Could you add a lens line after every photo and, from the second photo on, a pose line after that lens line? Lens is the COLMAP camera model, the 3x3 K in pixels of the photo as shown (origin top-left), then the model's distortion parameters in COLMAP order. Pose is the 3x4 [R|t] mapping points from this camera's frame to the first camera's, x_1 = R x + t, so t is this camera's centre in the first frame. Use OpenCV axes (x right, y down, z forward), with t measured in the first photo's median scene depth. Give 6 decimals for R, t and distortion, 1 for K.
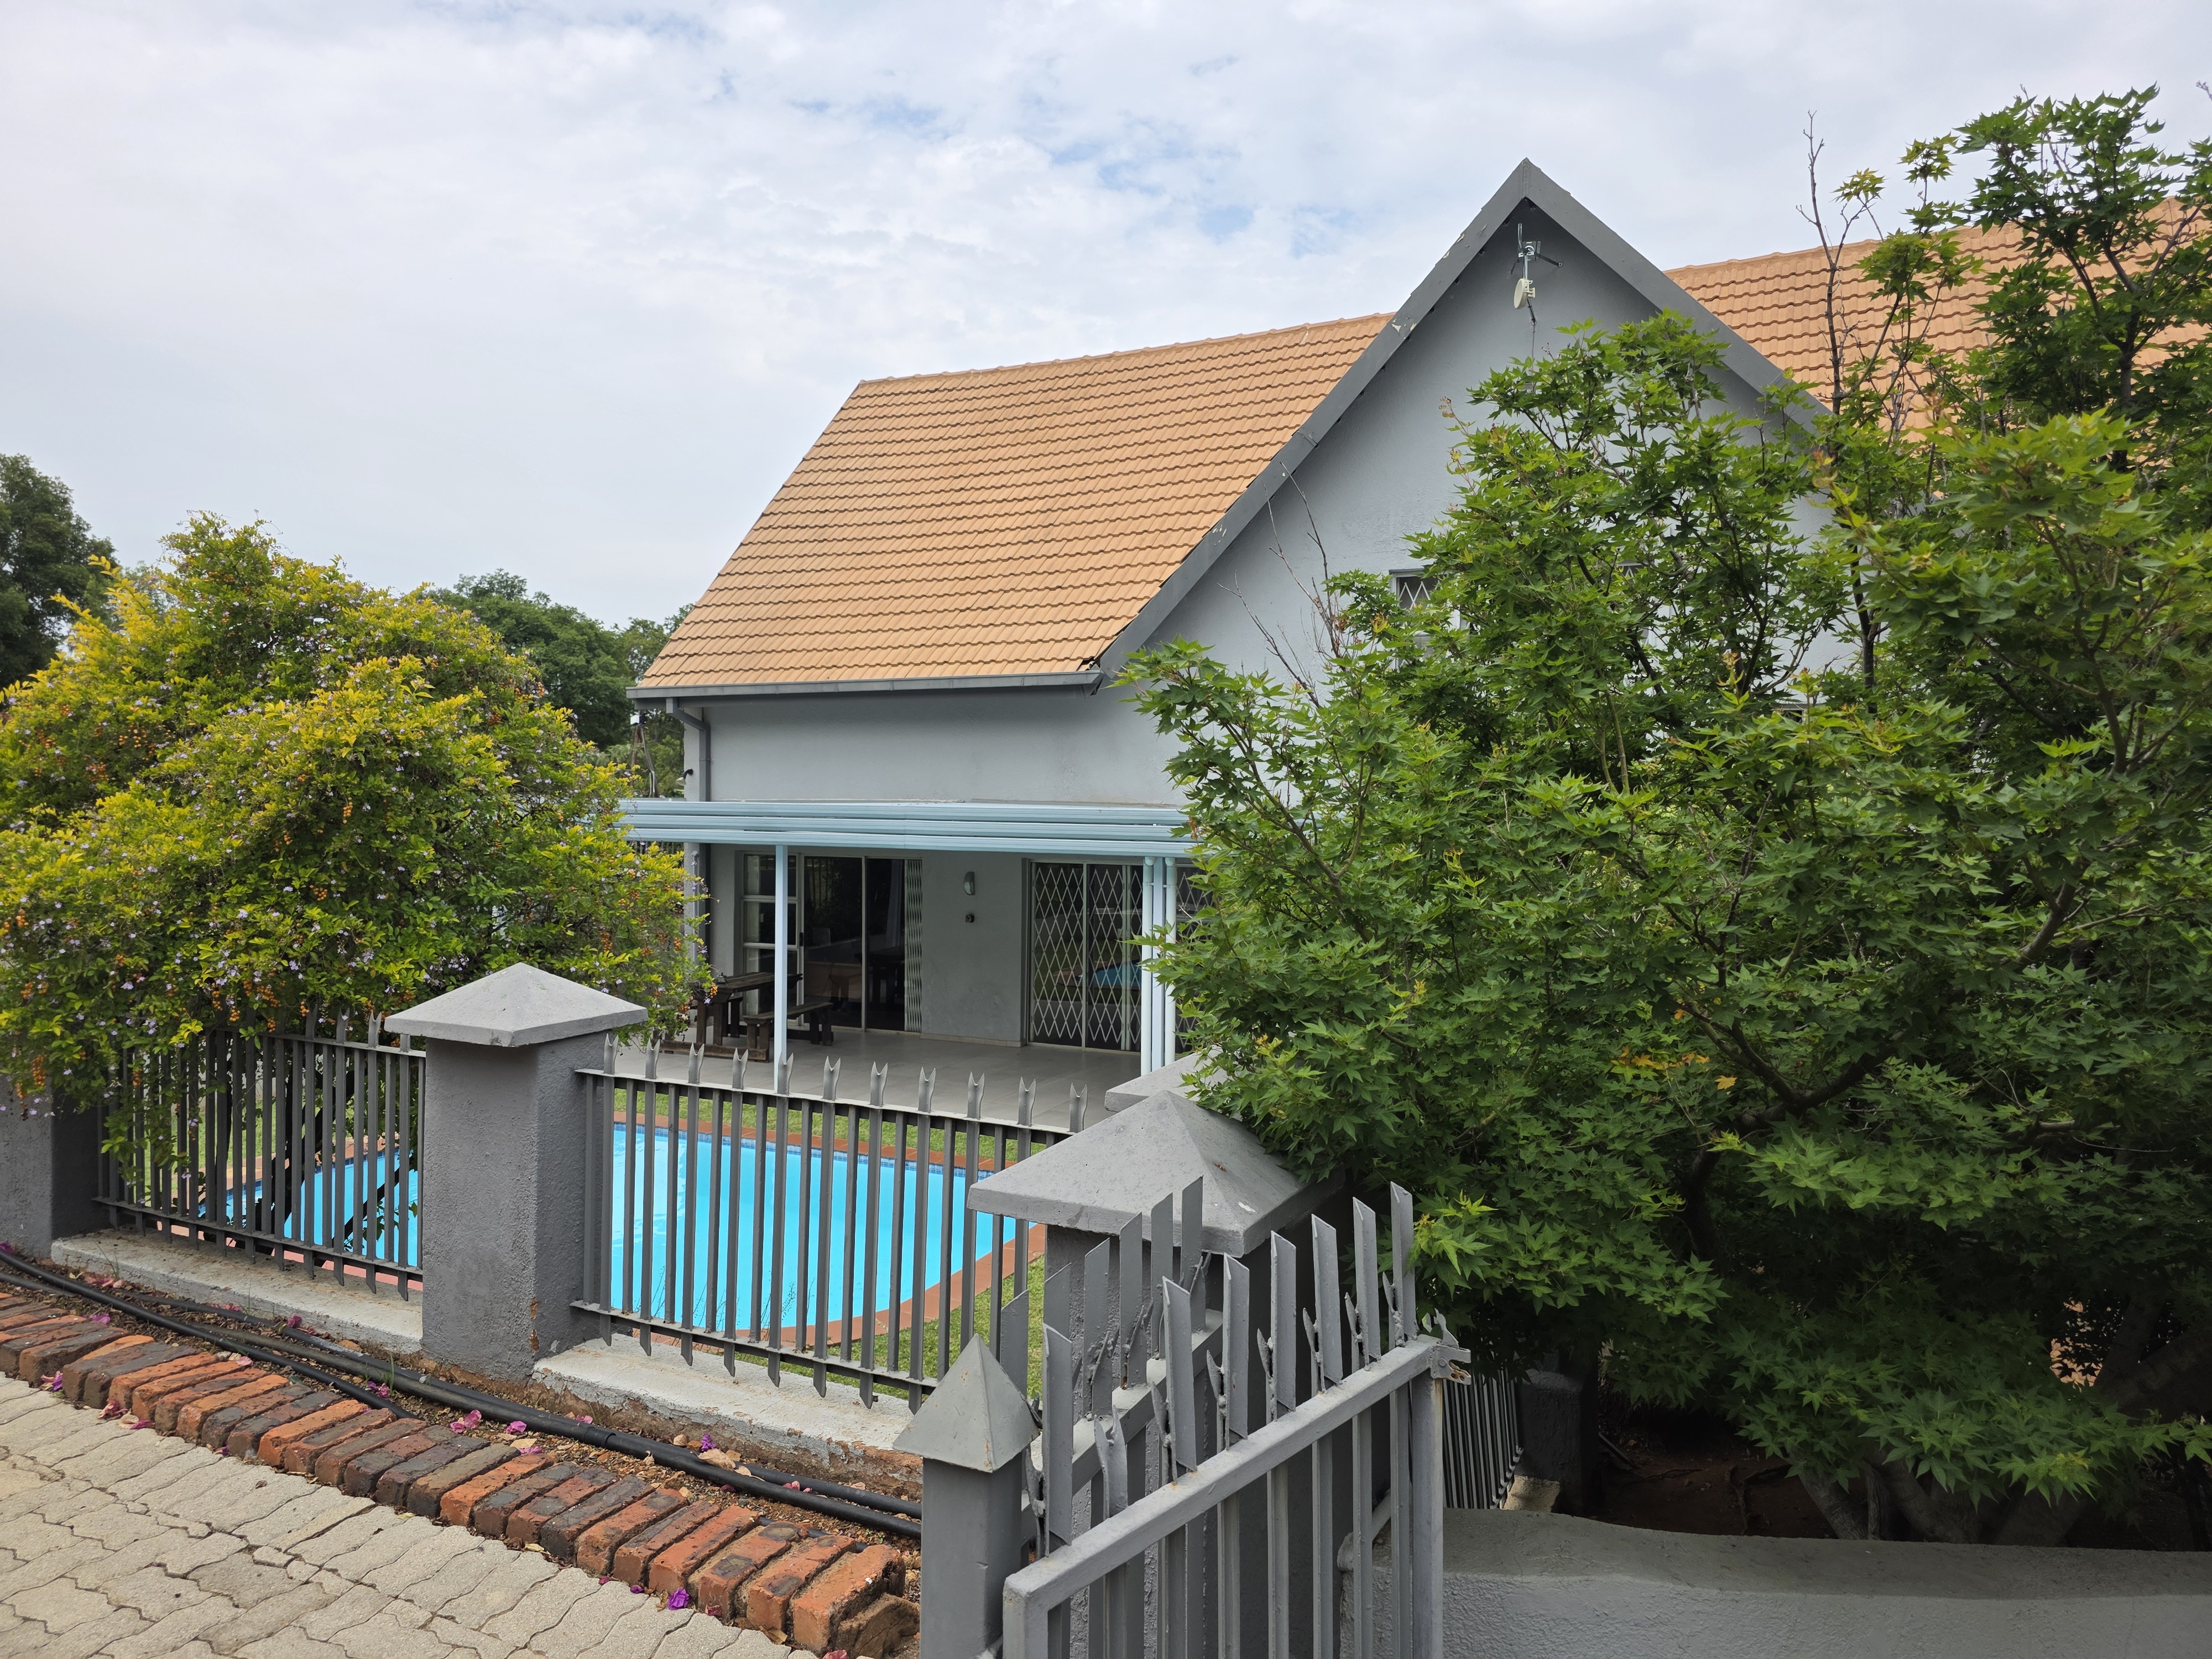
lens RADIAL K [[1475.3, 0, 1109.9], [0, 1475.3, 816.5], [0, 0, 1]] dist [0.067488, -0.060244]
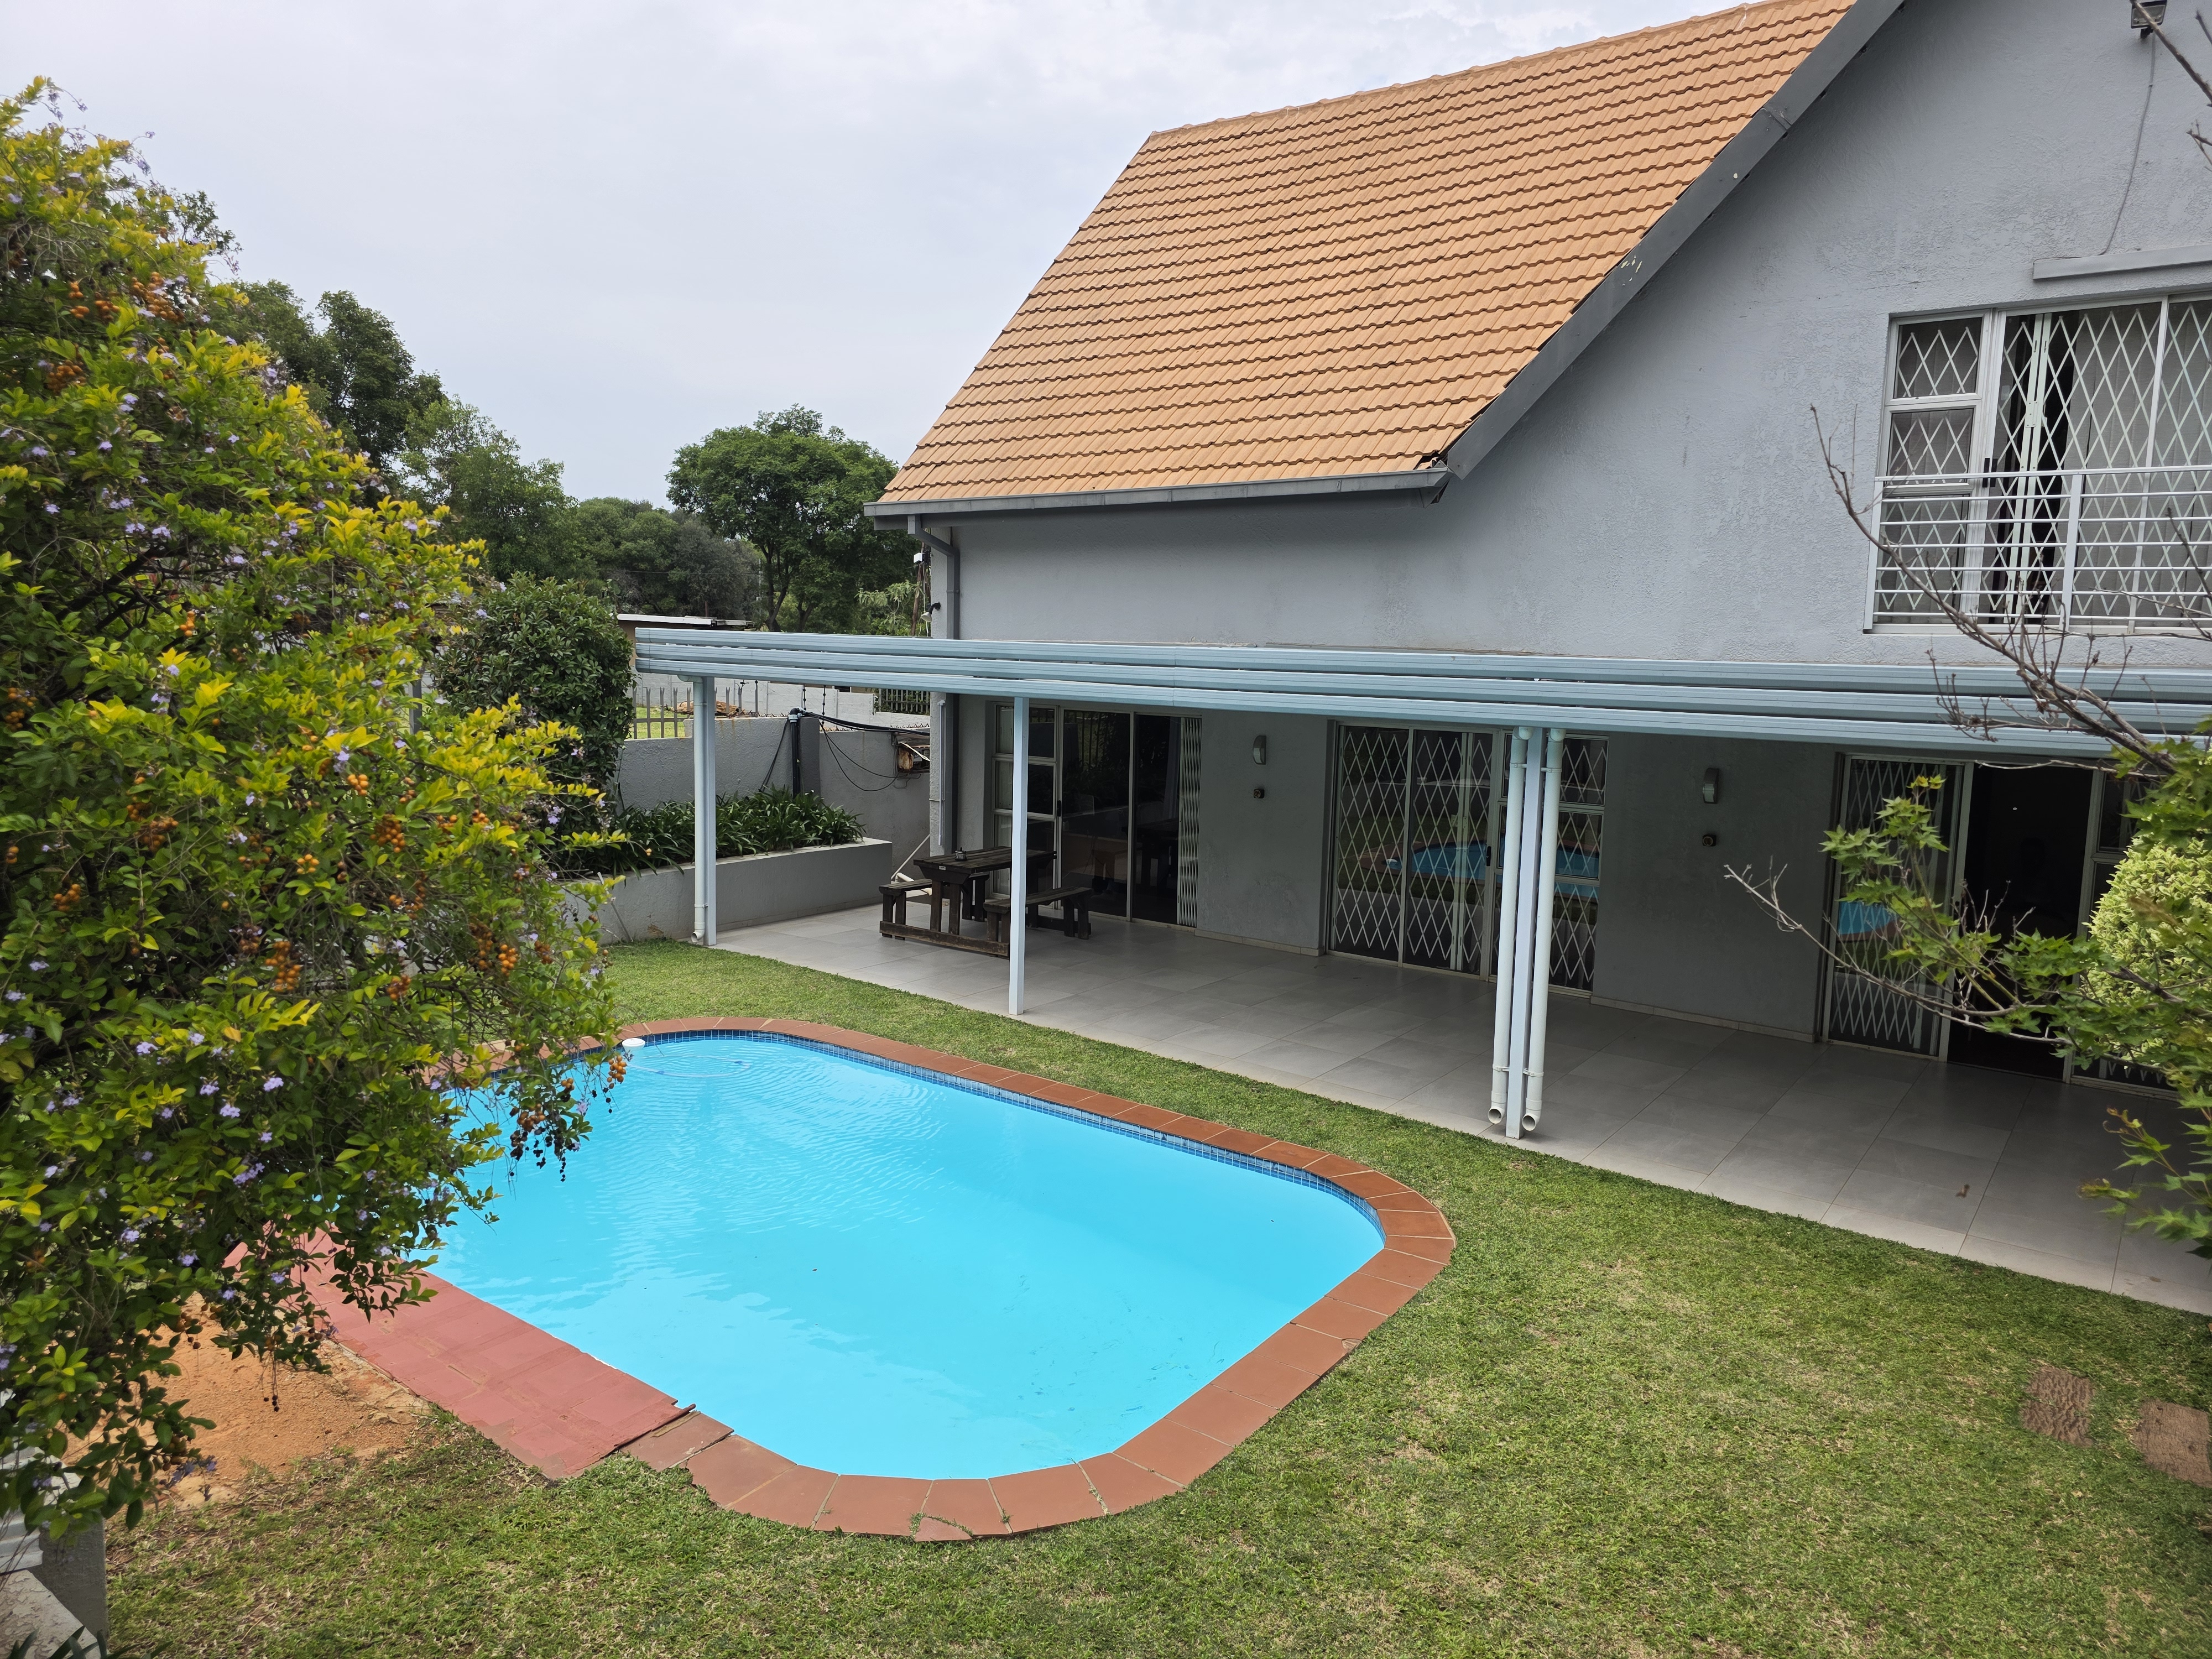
lens RADIAL K [[1475.3, 0, 1109.9], [0, 1475.3, 816.5], [0, 0, 1]] dist [0.067488, -0.060244]
pose [[0.979959, 0.040785, -0.194979, -0.016873], [-0.021300, 0.994658, 0.101008, 0.002493], [0.198057, -0.094831, 0.975592, 0.190062]]
